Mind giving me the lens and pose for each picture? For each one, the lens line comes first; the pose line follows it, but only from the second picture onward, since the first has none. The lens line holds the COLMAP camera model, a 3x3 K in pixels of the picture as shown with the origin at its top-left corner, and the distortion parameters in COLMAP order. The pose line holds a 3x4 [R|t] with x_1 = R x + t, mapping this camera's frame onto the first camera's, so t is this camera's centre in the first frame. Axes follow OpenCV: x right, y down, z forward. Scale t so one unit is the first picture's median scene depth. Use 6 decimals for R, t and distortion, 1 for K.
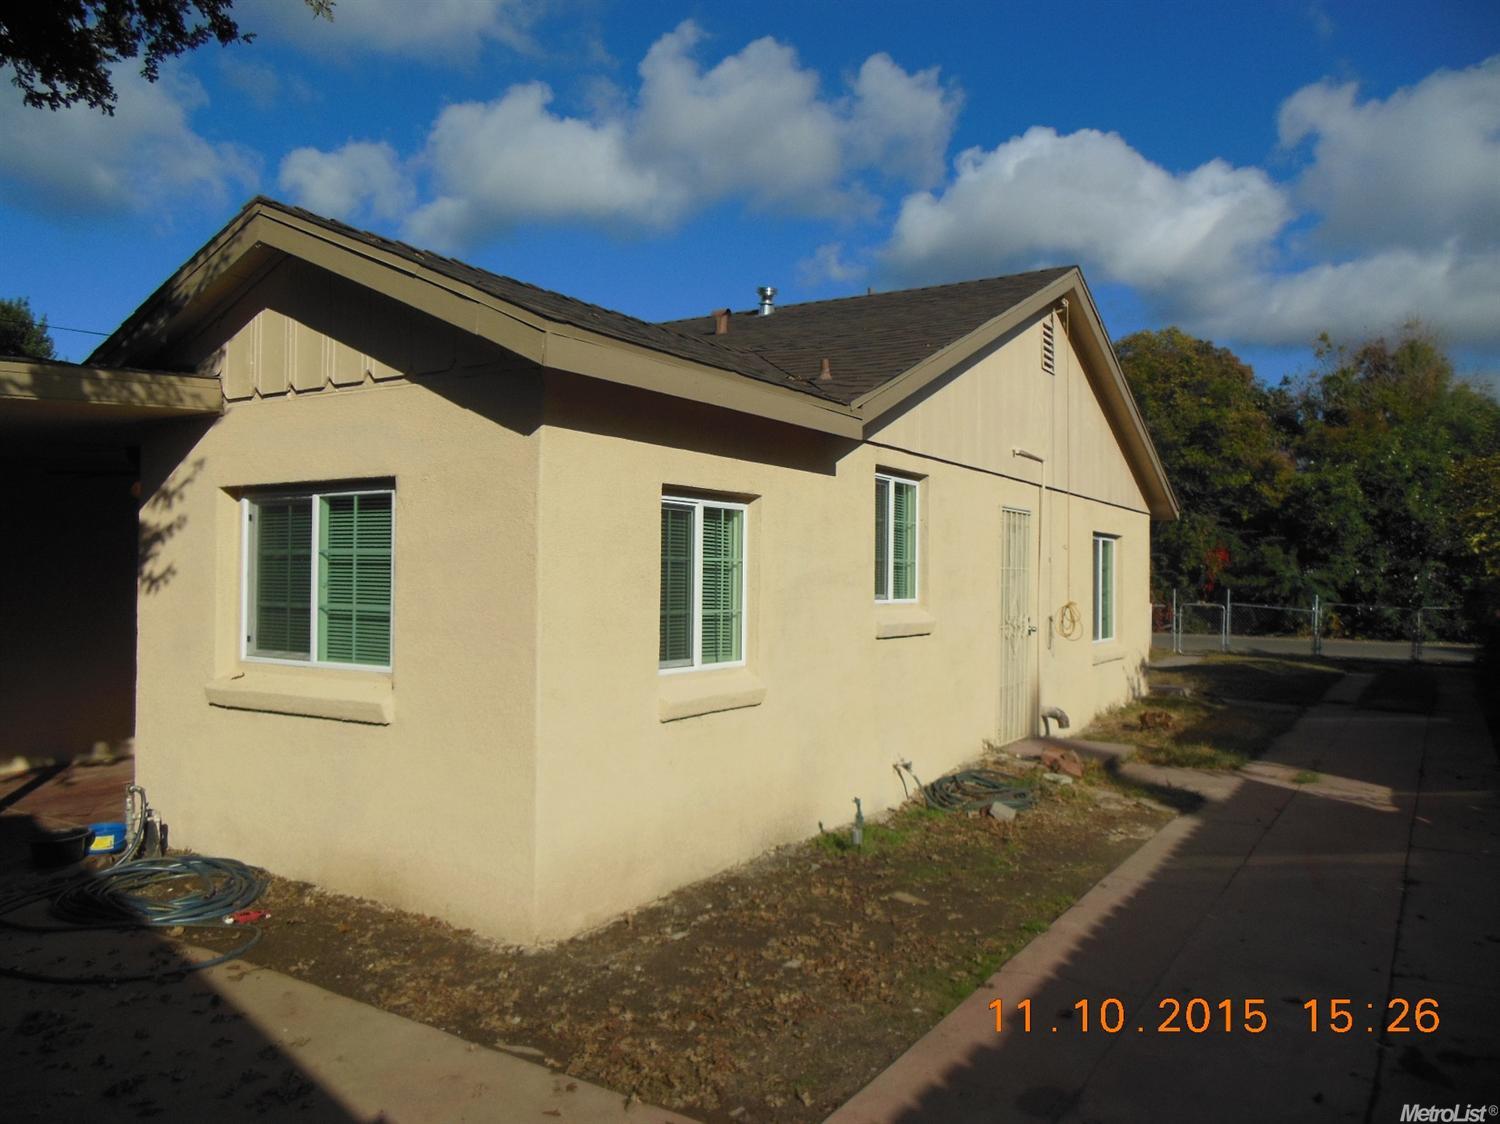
lens RADIAL K [[1127.1, 0, 750.0], [0, 1127.1, 562.0], [0, 0, 1]] dist [-0.065654, 0.105763]
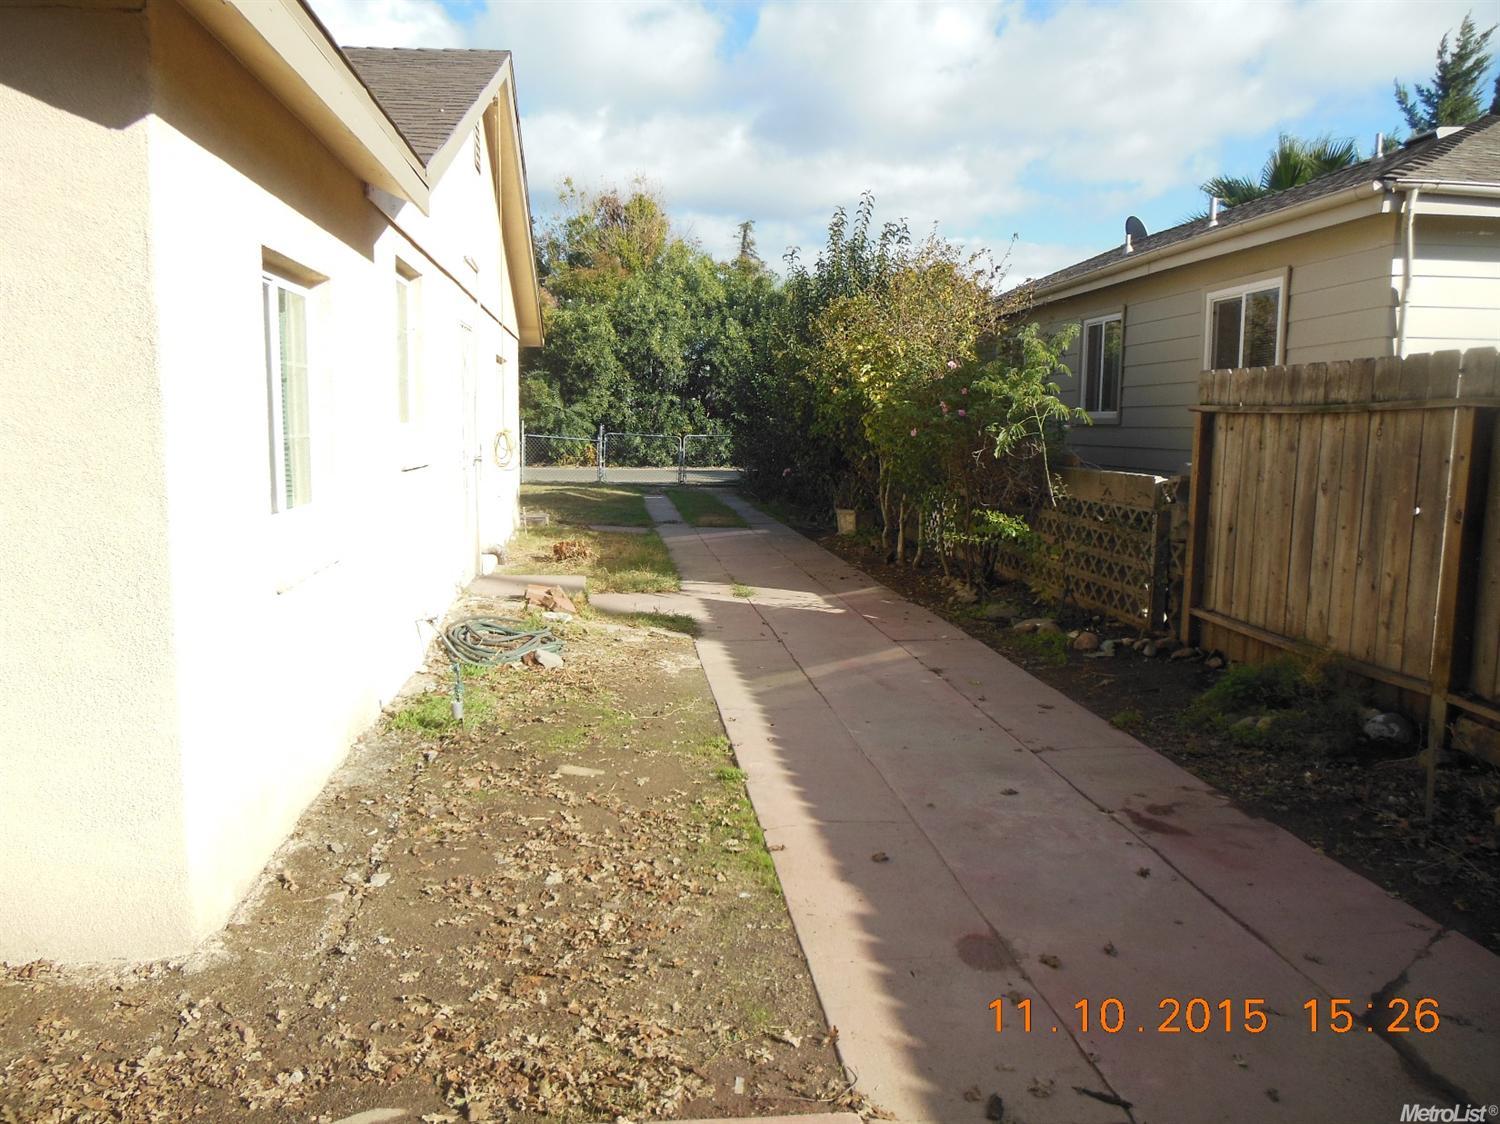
lens RADIAL K [[1127.1, 0, 750.0], [0, 1127.1, 562.0], [0, 0, 1]] dist [-0.065654, 0.105763]
pose [[0.780584, -0.080112, 0.619896, -0.248736], [-0.011065, 0.989826, 0.141852, 0.018444], [-0.624953, -0.117586, 0.771756, 0.251884]]
